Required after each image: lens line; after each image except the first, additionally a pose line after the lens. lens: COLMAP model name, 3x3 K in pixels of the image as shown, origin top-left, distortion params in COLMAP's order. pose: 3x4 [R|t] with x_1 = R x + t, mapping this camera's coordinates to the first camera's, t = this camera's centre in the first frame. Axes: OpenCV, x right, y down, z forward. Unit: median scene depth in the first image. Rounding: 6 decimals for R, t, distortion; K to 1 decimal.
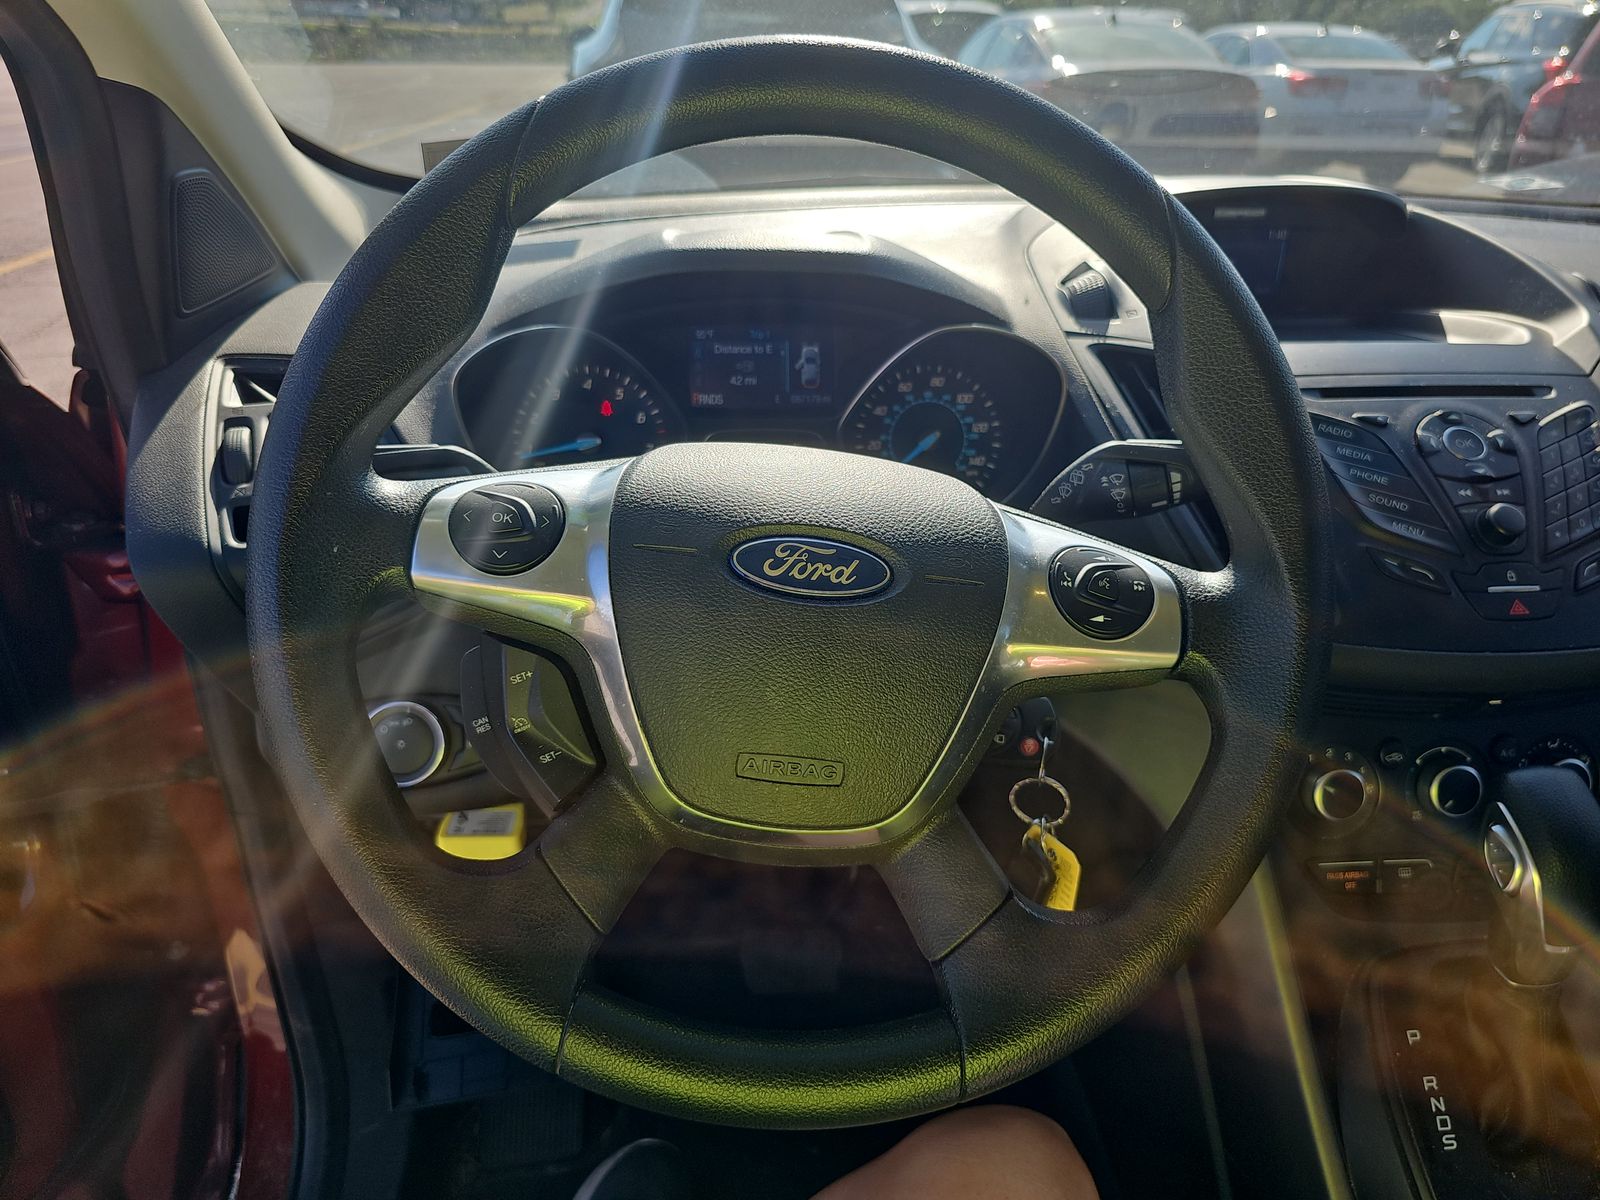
lens RADIAL K [[1071.6, 0, 804.0], [0, 1071.6, 608.9], [0, 0, 1]] dist [0.023898, -0.023934]
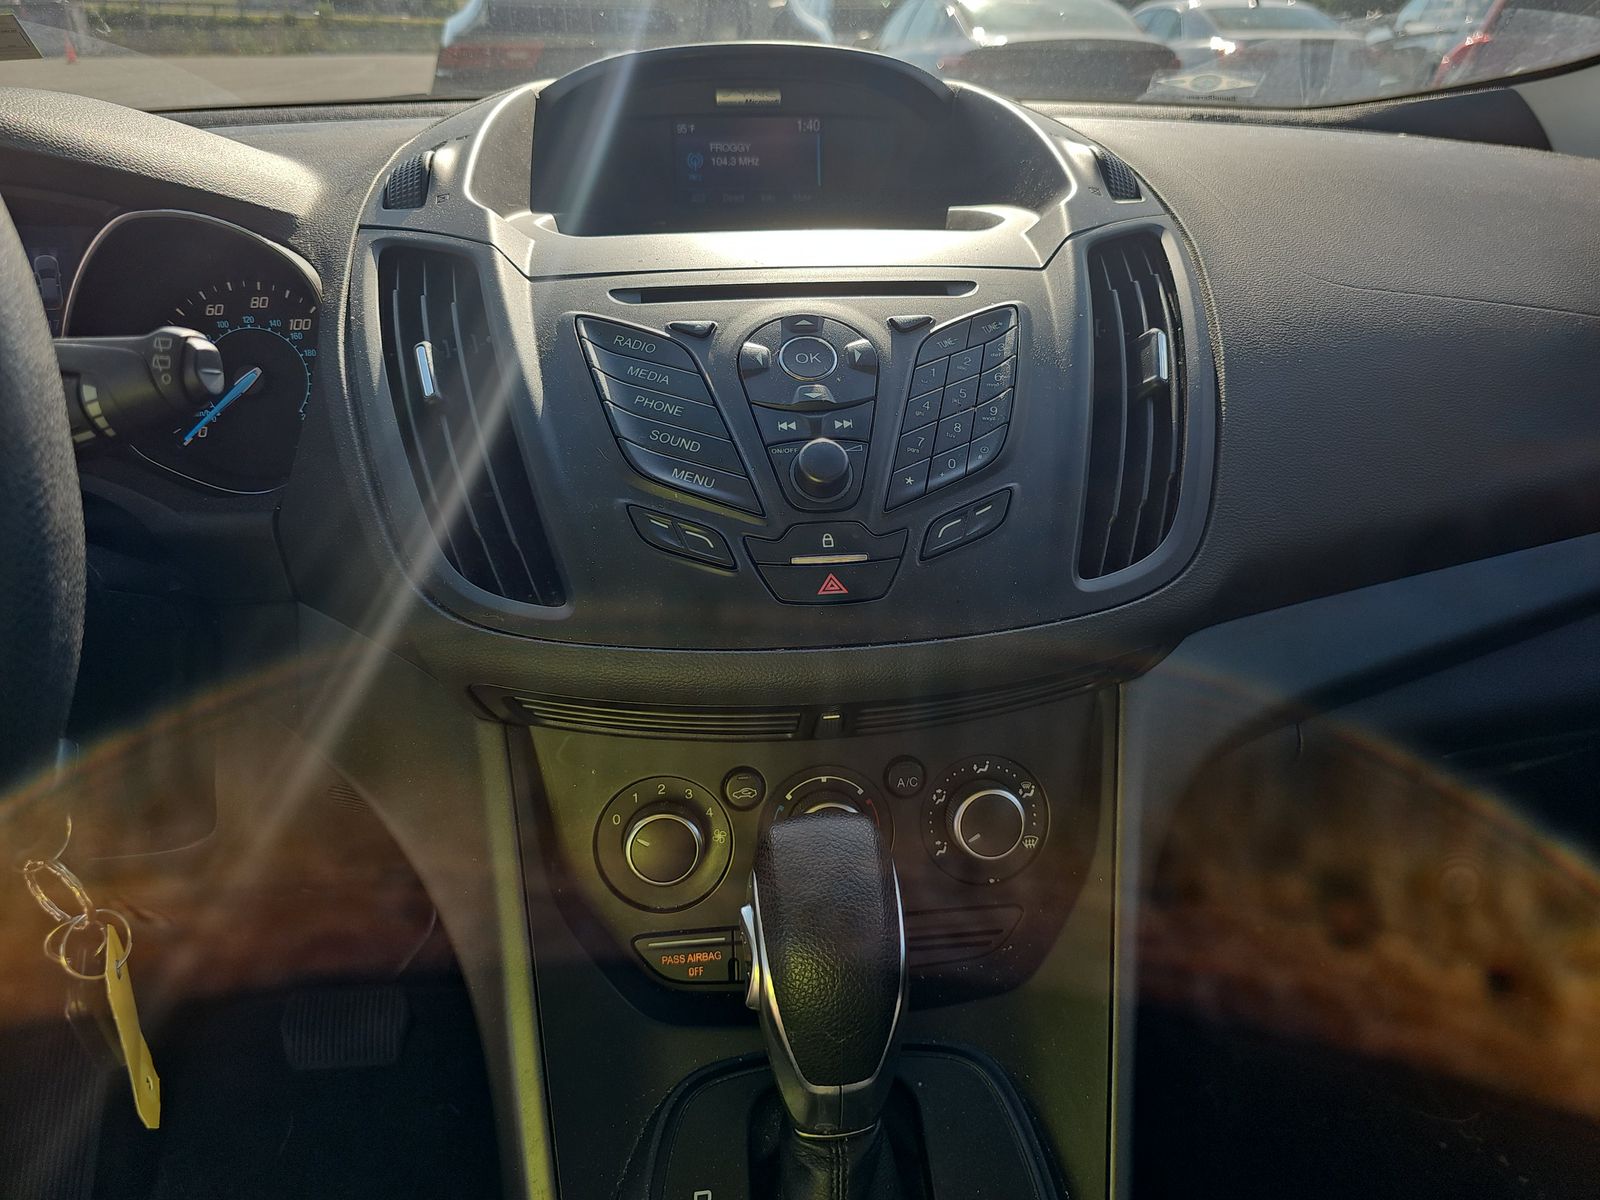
lens RADIAL K [[1071.6, 0, 790.7], [0, 1071.6, 597.6], [0, 0, 1]] dist [0.023898, -0.023934]
pose [[0.999637, -0.022630, 0.014626, 0.484837], [0.022606, 0.999743, 0.001827, 0.003927], [-0.014664, -0.001495, 0.999891, 0.233429]]
